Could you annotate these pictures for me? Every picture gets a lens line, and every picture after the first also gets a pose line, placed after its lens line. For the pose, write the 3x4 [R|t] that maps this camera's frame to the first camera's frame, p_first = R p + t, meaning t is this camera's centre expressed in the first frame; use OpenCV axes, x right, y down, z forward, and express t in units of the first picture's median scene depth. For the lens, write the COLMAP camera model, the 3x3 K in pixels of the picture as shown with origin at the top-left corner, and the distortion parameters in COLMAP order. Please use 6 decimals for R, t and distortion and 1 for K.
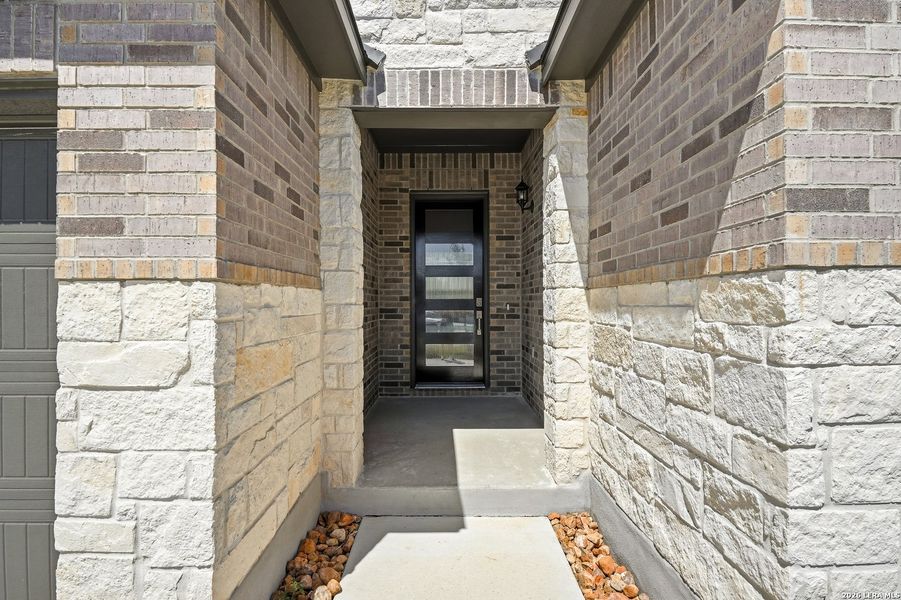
lens RADIAL K [[456.2, 0, 450.5], [0, 456.2, 300.0], [0, 0, 1]] dist [0.027746, -0.020196]
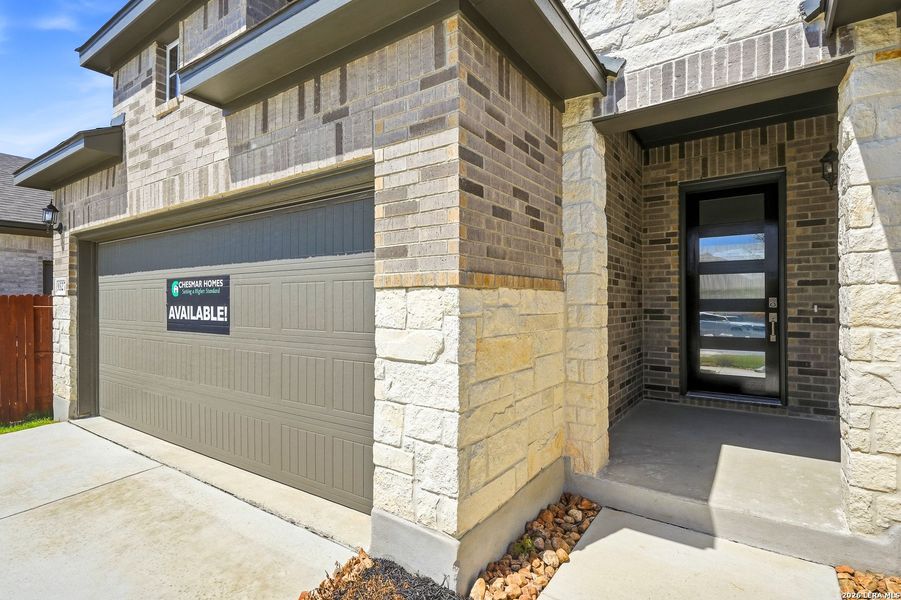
lens RADIAL K [[447.1, 0, 450.1], [0, 447.1, 298.5], [0, 0, 1]] dist [0.039107, -0.019680]
pose [[0.815205, -0.005816, -0.579143, 0.160234], [0.003418, 0.999980, -0.005230, -0.000360], [0.579162, 0.002284, 0.815209, -0.060258]]
